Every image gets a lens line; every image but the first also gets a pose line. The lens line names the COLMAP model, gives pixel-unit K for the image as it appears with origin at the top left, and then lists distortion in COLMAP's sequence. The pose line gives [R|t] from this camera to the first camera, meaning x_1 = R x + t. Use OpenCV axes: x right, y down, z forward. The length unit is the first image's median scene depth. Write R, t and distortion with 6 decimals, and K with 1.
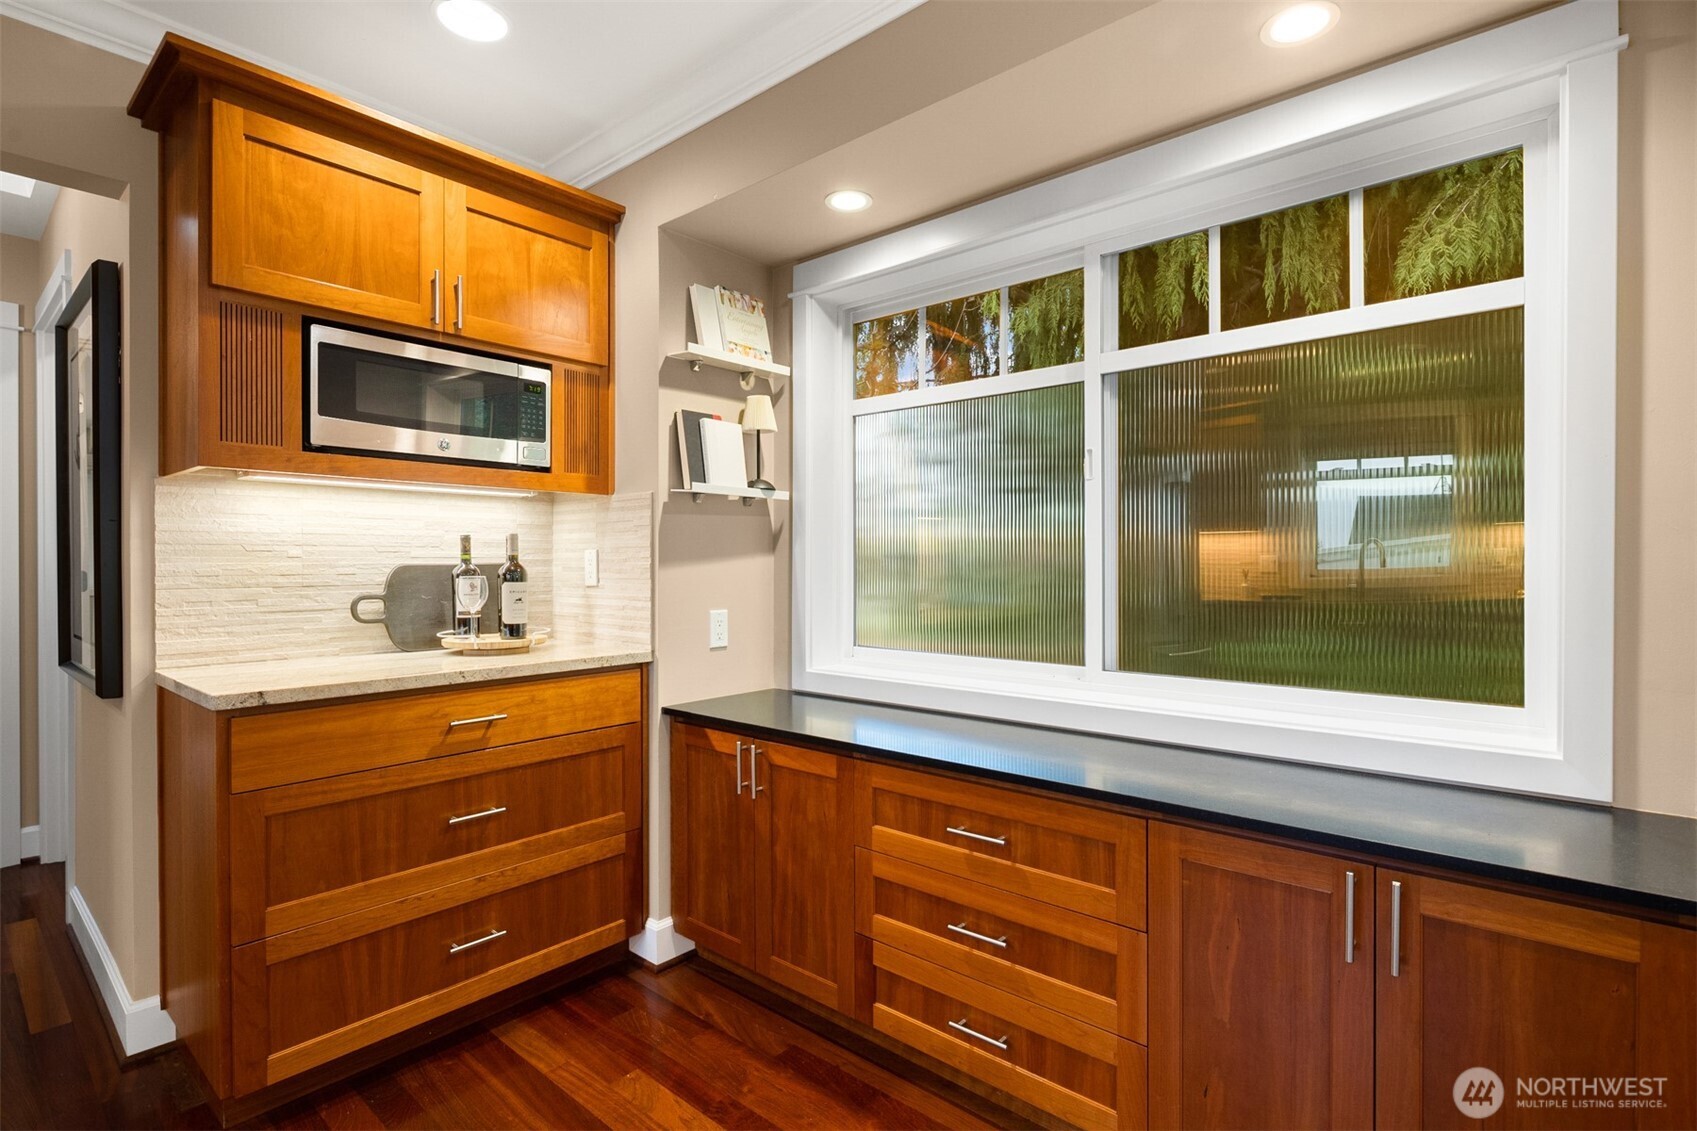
lens RADIAL K [[818.0, 0, 844.8], [0, 818.0, 565.8], [0, 0, 1]] dist [0.003368, -0.003708]
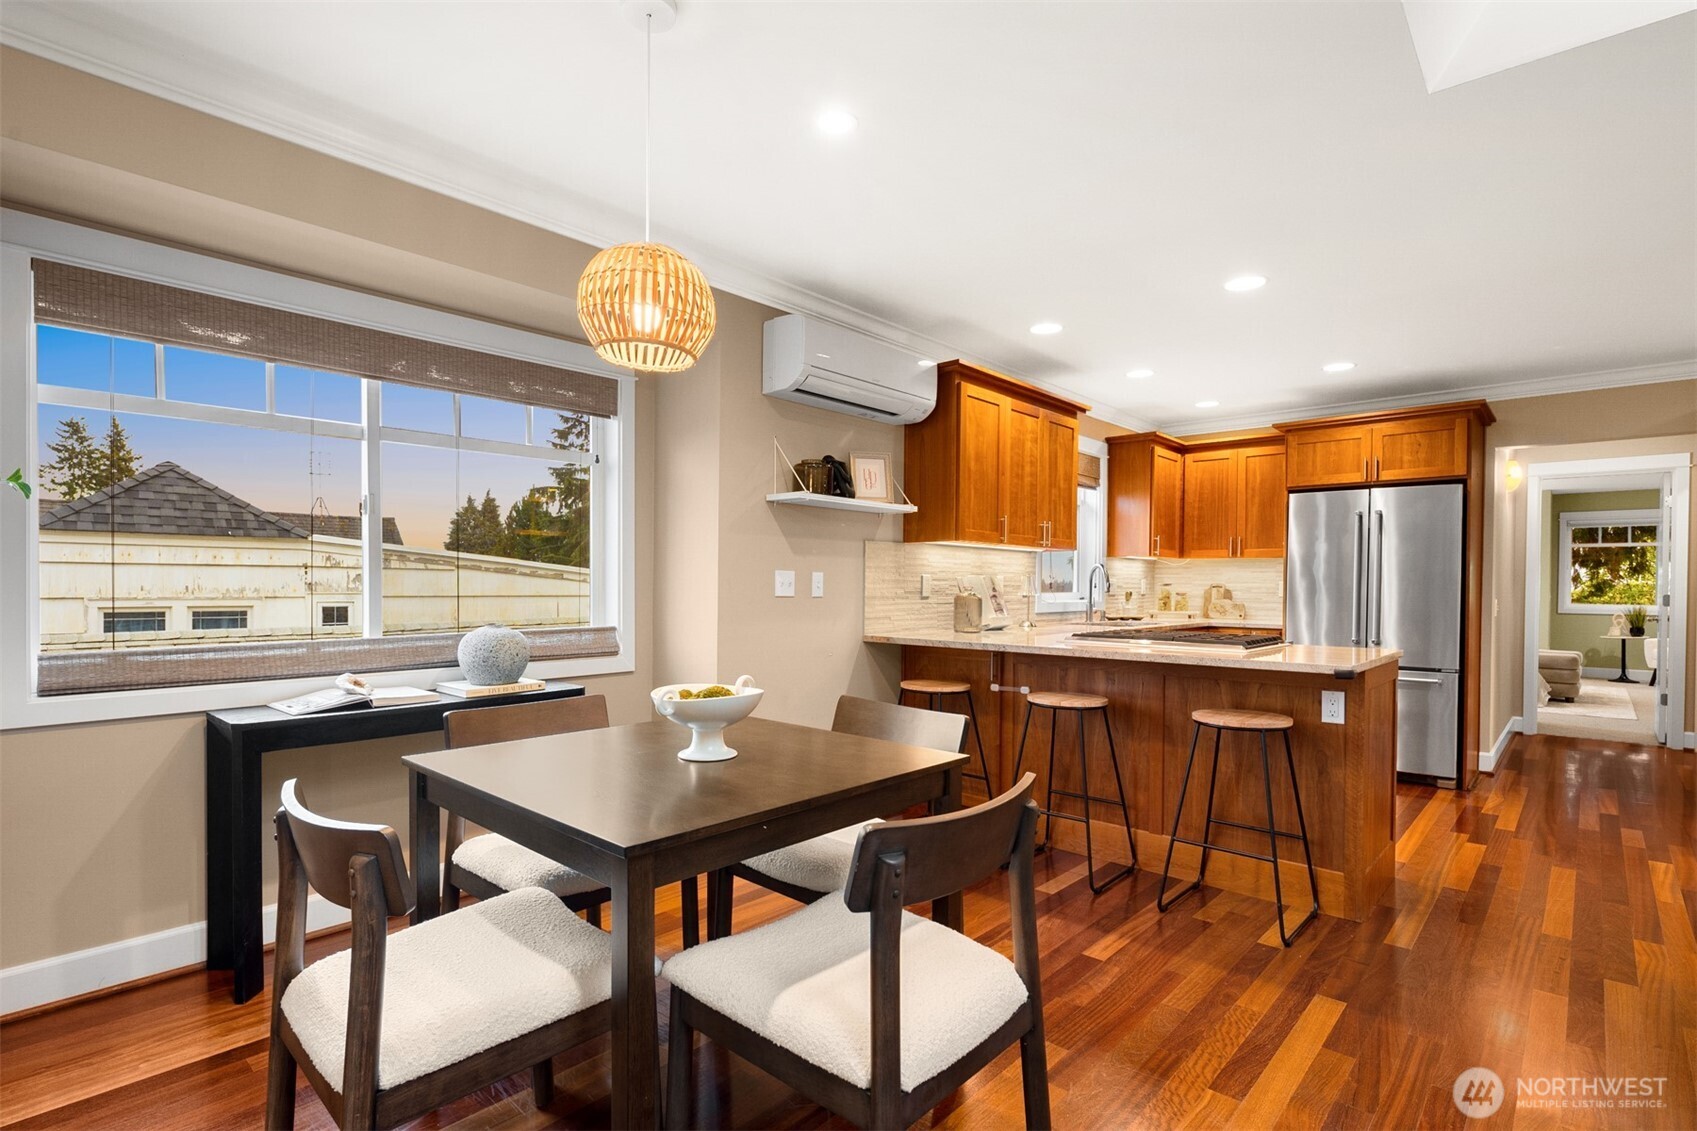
lens RADIAL K [[818.0, 0, 844.9], [0, 818.0, 591.5], [0, 0, 1]] dist [0.003368, -0.003708]
pose [[-0.021182, 0.011168, -0.999713, 1.269448], [-0.013690, 0.999841, 0.011459, 0.006341], [0.999682, 0.013928, -0.021026, -1.250438]]
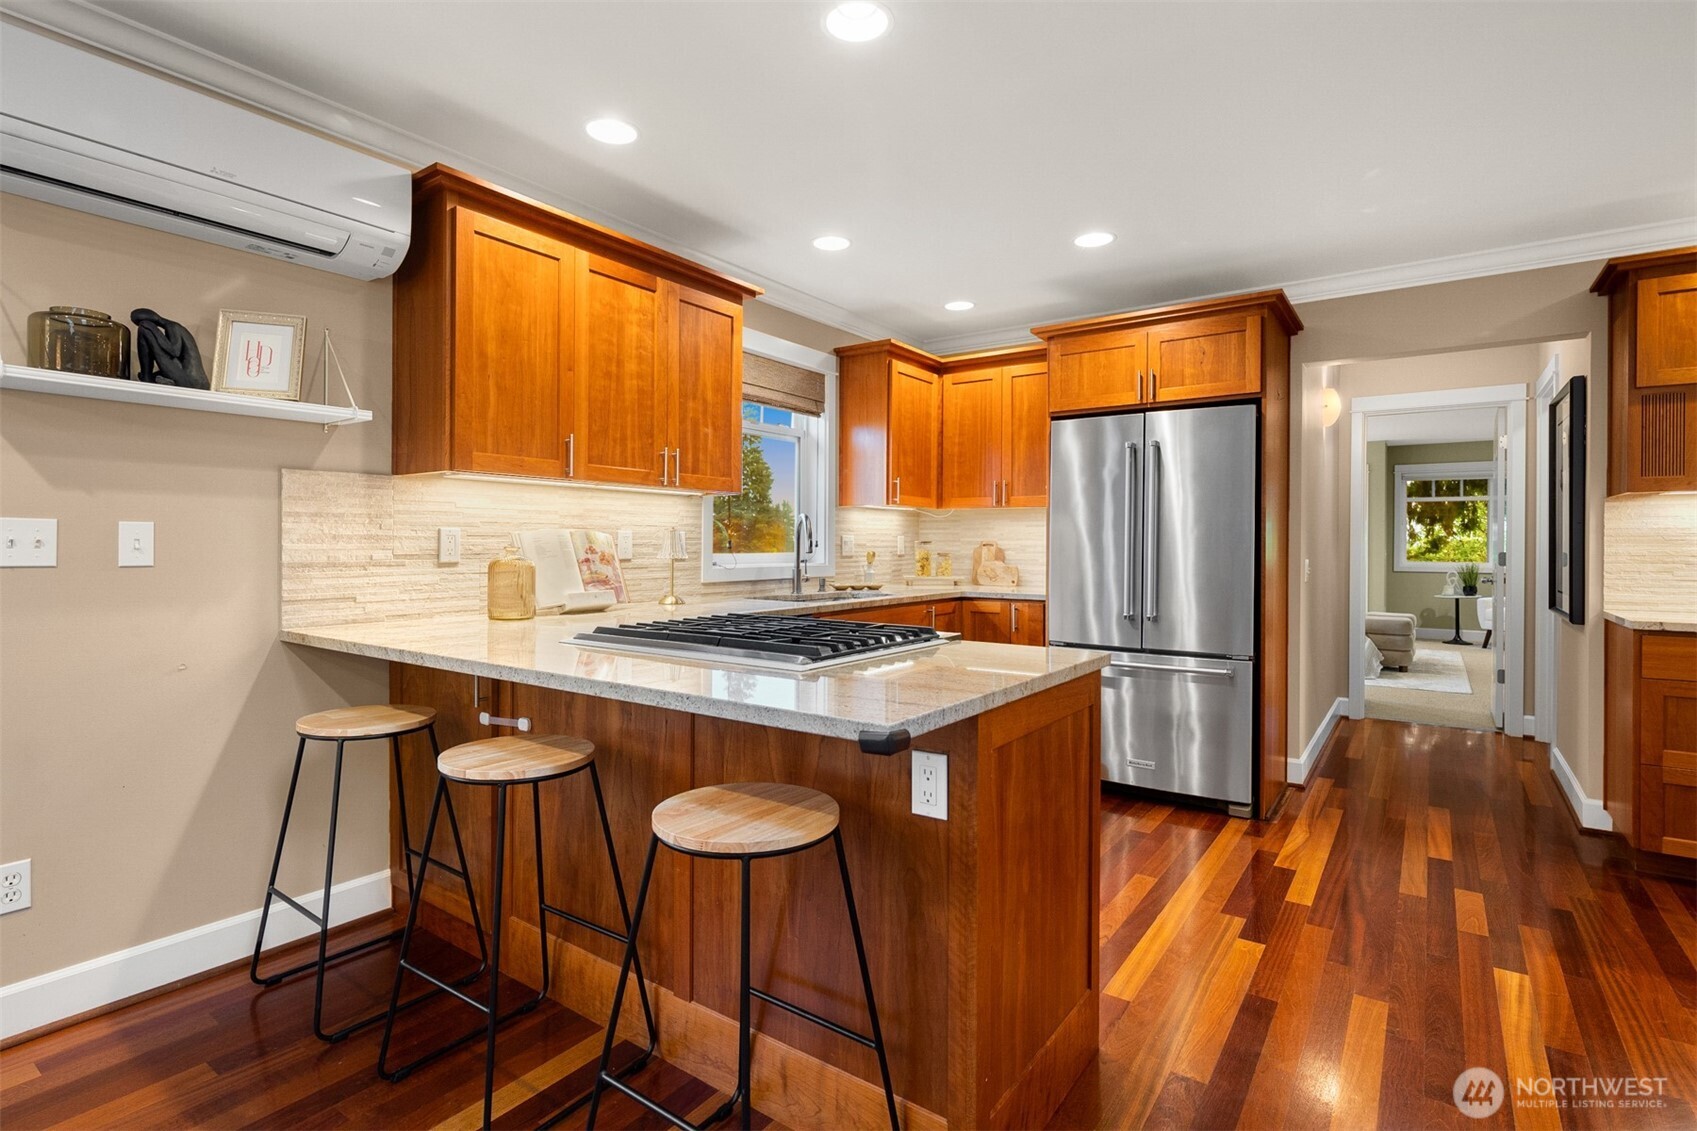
lens RADIAL K [[818.0, 0, 845.0], [0, 818.0, 545.0], [0, 0, 1]] dist [0.003368, -0.003708]
pose [[0.097299, 0.003889, -0.995248, 0.606835], [-0.010148, 0.999944, 0.002915, 0.002480], [0.995203, 0.009816, 0.097333, -0.641850]]
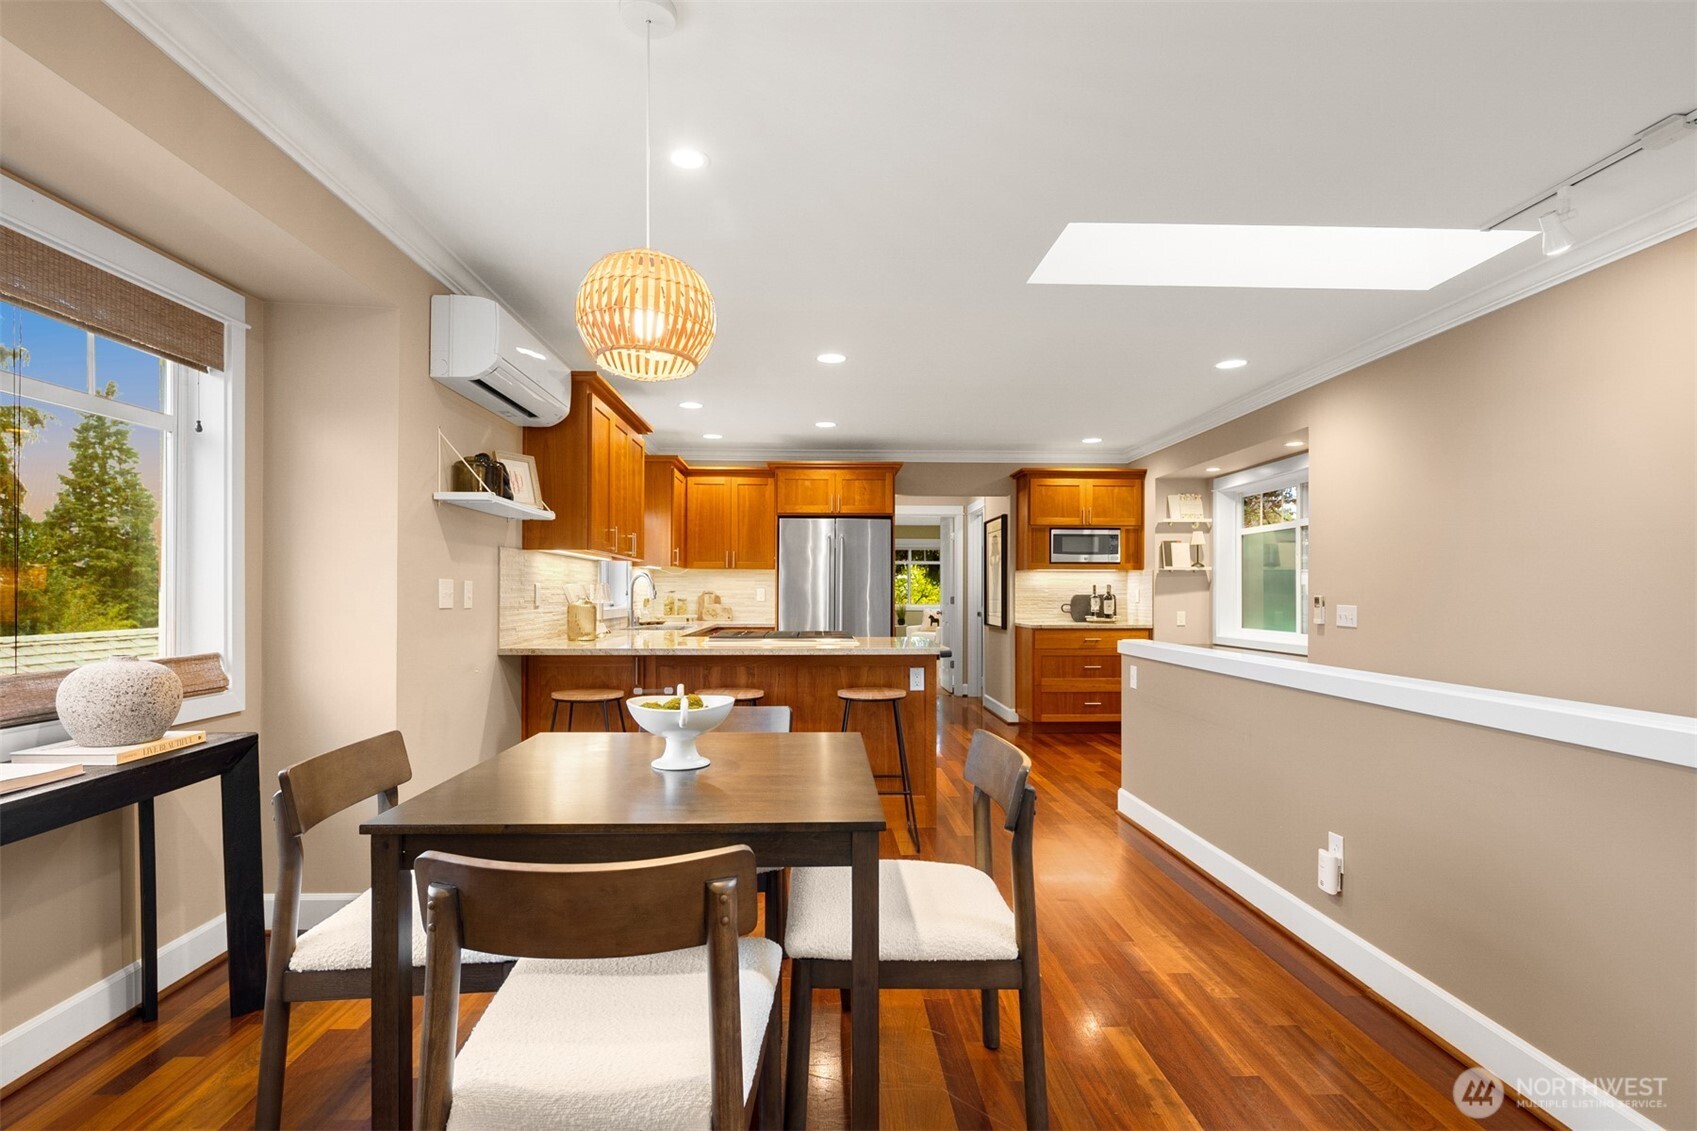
lens RADIAL K [[818.0, 0, 840.0], [0, 818.0, 587.4], [0, 0, 1]] dist [0.003368, -0.003708]
pose [[0.681751, -0.002148, -0.731581, 1.174373], [-0.007529, 0.999922, -0.009952, 0.009454], [0.731545, 0.012293, 0.681682, -1.858978]]
